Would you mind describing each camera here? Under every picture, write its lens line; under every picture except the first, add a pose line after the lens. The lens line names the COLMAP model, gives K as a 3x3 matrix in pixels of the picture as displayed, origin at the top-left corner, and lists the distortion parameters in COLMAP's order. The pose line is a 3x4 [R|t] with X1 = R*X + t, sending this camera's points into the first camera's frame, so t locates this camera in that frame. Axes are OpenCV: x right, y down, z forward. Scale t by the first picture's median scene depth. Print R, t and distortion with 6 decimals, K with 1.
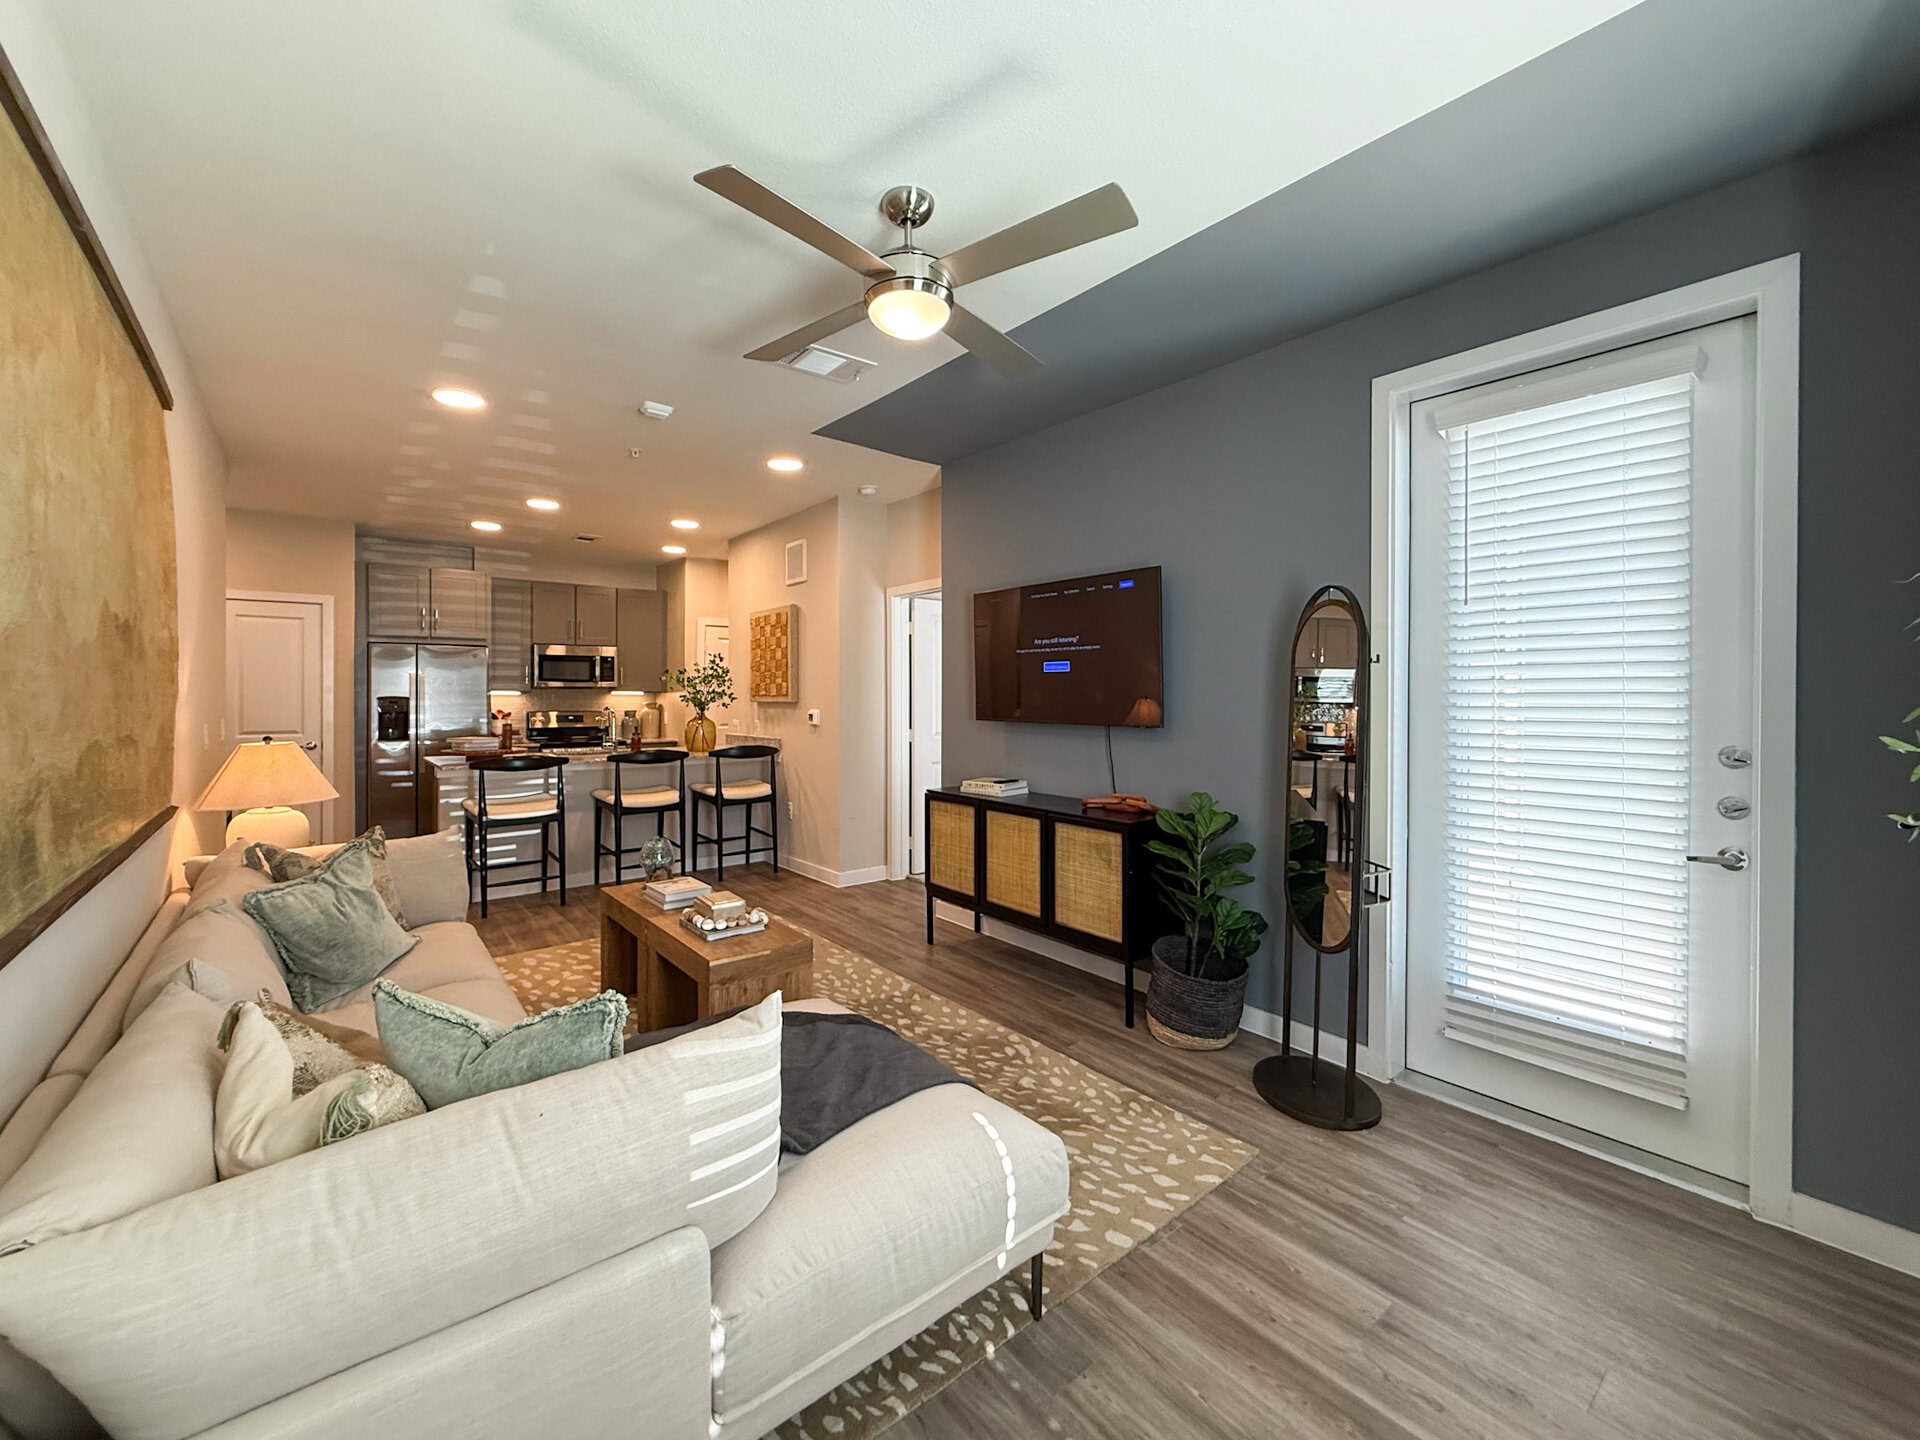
lens RADIAL K [[770.9, 0, 973.1], [0, 770.9, 699.9], [0, 0, 1]] dist [0.002585, 0.000014]
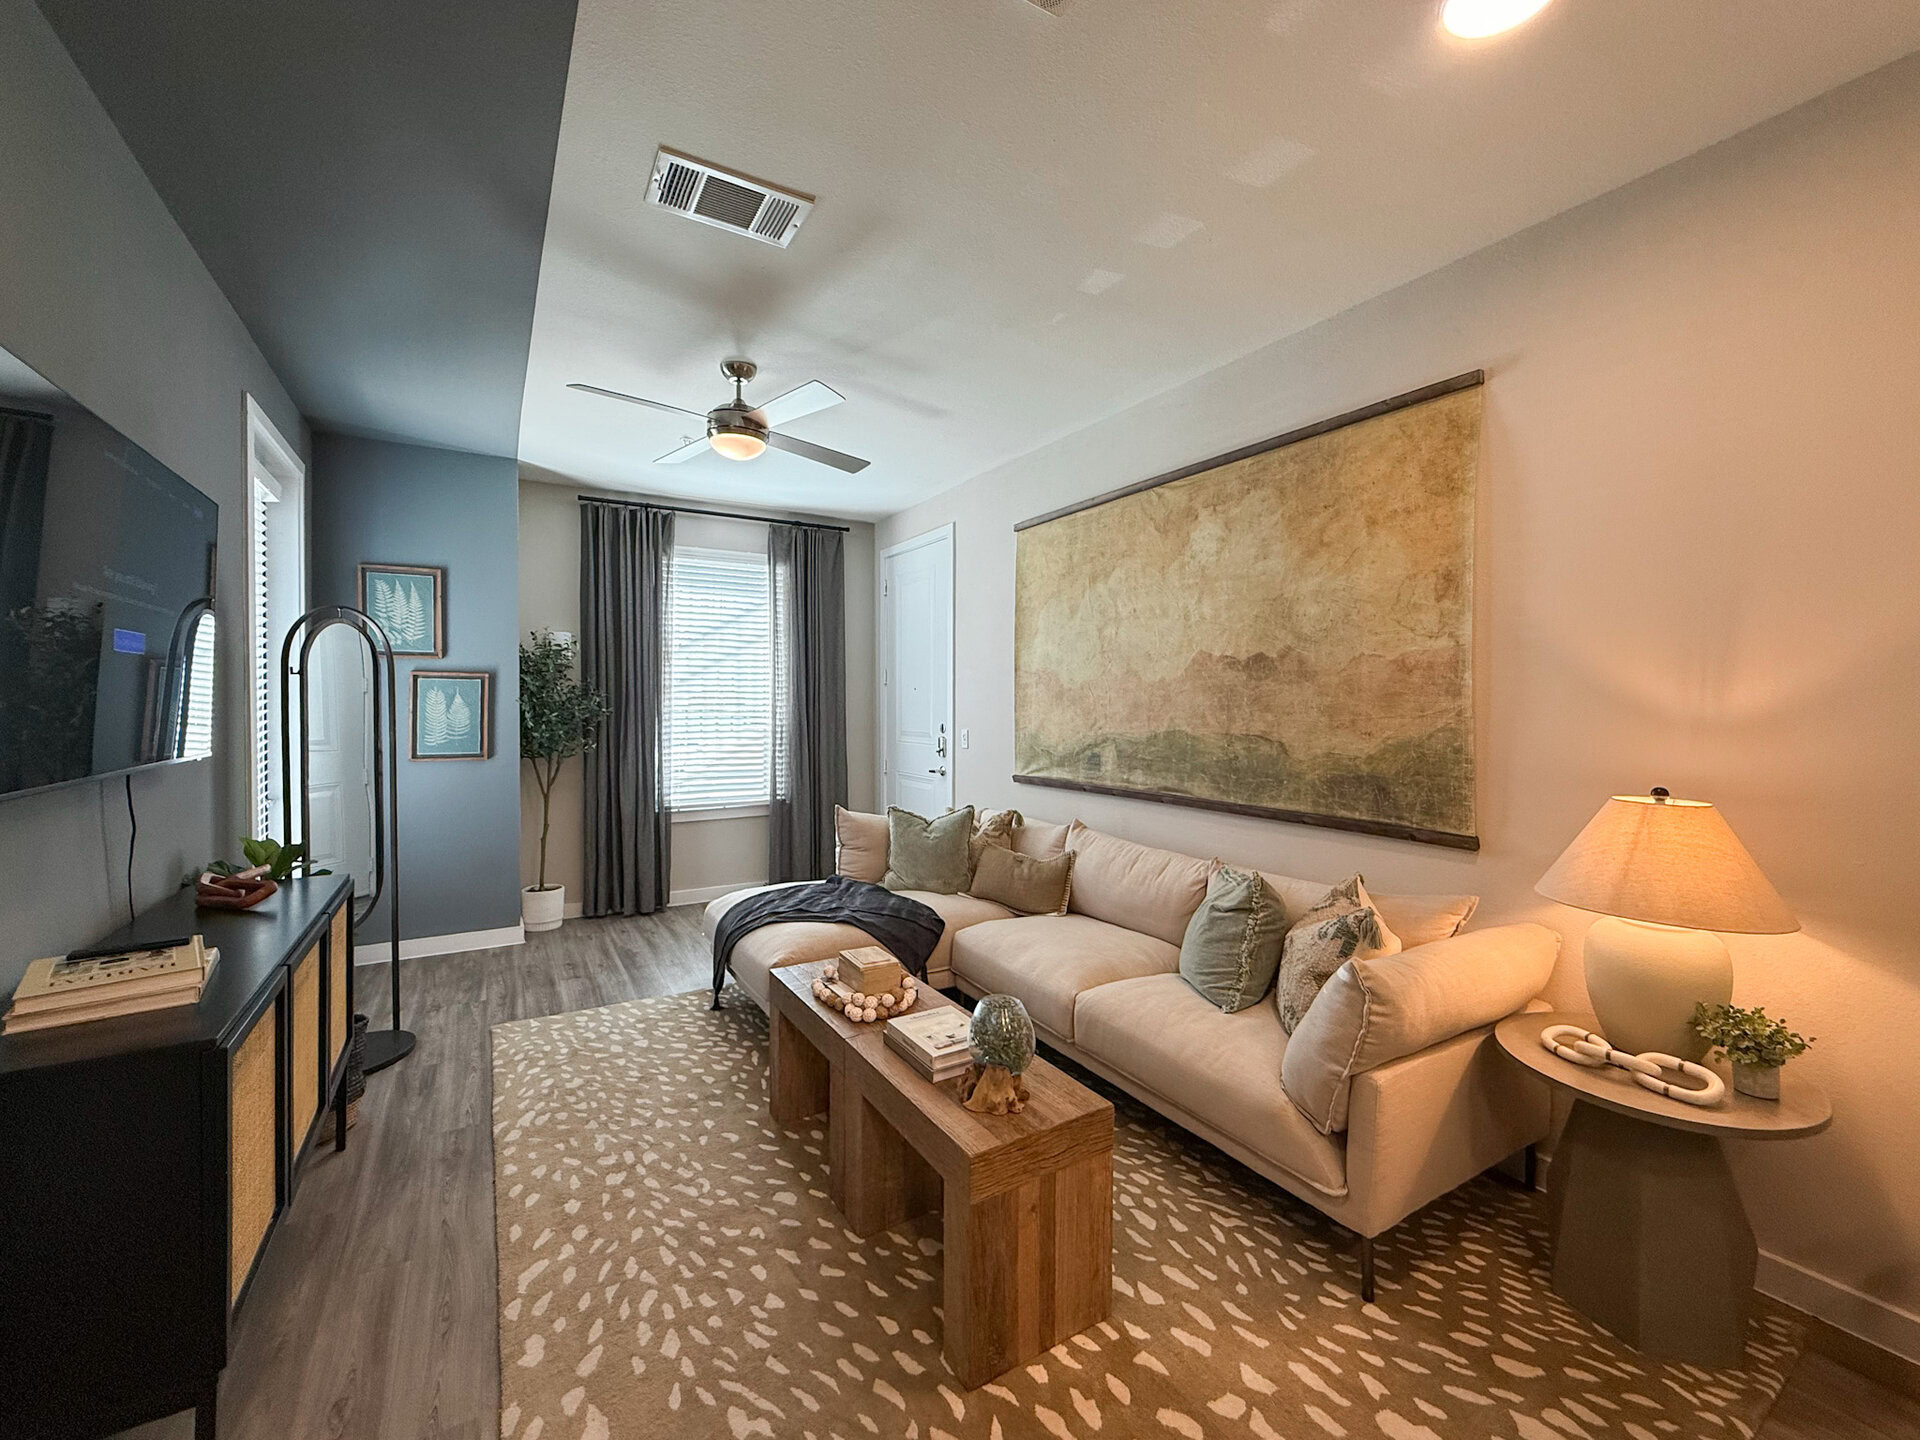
lens RADIAL K [[770.9, 0, 951.9], [0, 770.9, 705.3], [0, 0, 1]] dist [0.002585, 0.000014]
pose [[-0.985445, -0.005832, 0.169896, -0.514147], [-0.002760, 0.999828, 0.018315, -0.021590], [-0.169973, 0.017580, -0.985292, 1.662576]]
